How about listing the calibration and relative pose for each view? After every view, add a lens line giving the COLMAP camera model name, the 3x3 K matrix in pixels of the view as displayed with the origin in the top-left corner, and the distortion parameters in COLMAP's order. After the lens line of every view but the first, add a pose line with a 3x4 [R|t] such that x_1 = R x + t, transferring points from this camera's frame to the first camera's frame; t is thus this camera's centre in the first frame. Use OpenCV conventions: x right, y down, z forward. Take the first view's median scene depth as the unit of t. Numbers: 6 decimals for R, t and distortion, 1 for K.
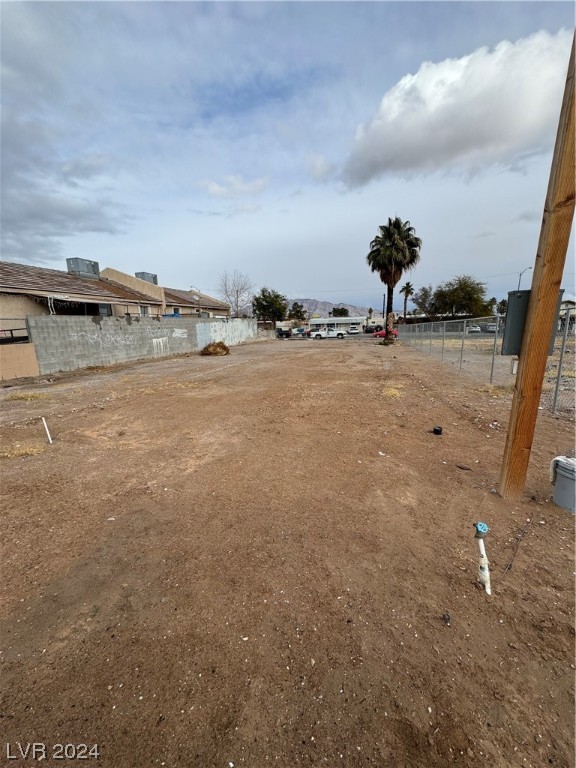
lens RADIAL K [[307.4, 0, 286.3], [0, 307.4, 389.8], [0, 0, 1]] dist [-0.001269, -0.000287]
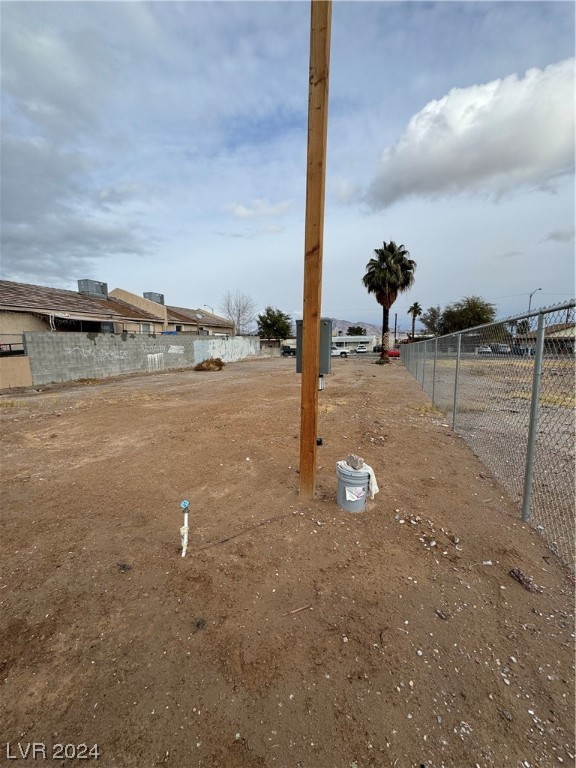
lens RADIAL K [[306.6, 0, 285.3], [0, 306.6, 391.7], [0, 0, 1]] dist [0.002419, 0.000078]
pose [[0.998053, 0.023697, -0.057694, 0.069821], [-0.026514, 0.998468, -0.048573, 0.001569], [0.056454, 0.050008, 0.997152, -0.018173]]
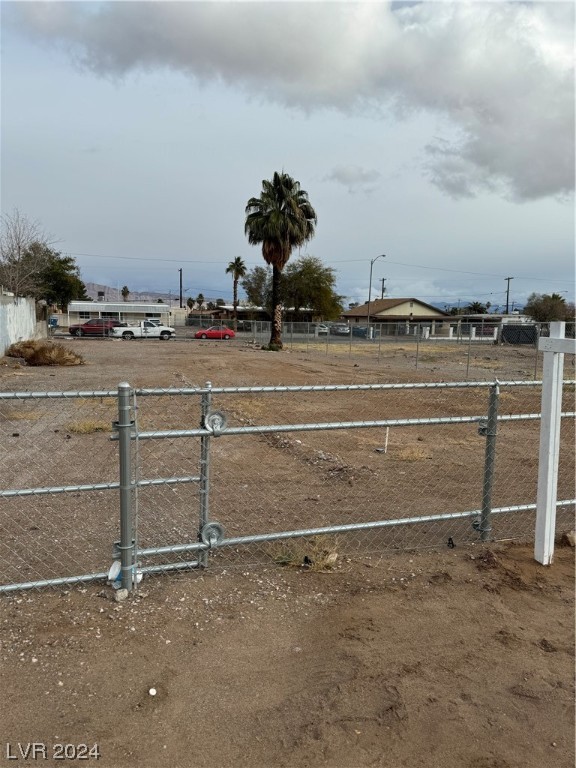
lens RADIAL K [[541.8, 0, 285.8], [0, 541.8, 383.7], [0, 0, 1]] dist [0.123644, -0.199330]
pose [[0.838815, -0.026845, 0.543754, -0.325093], [0.073610, 0.995204, -0.064420, 0.009736], [-0.539417, 0.094062, 0.836769, -0.028332]]
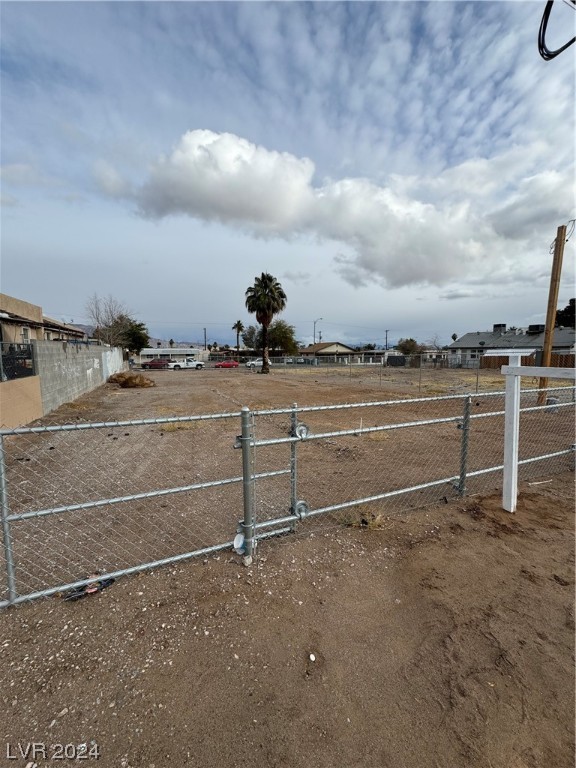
lens RADIAL K [[307.9, 0, 290.8], [0, 307.9, 384.7], [0, 0, 1]] dist [-0.001163, 0.000038]
pose [[0.789343, -0.041938, 0.612518, -0.334939], [0.113265, 0.990487, -0.078145, 0.001733], [-0.603414, 0.131060, 0.786584, 0.006044]]
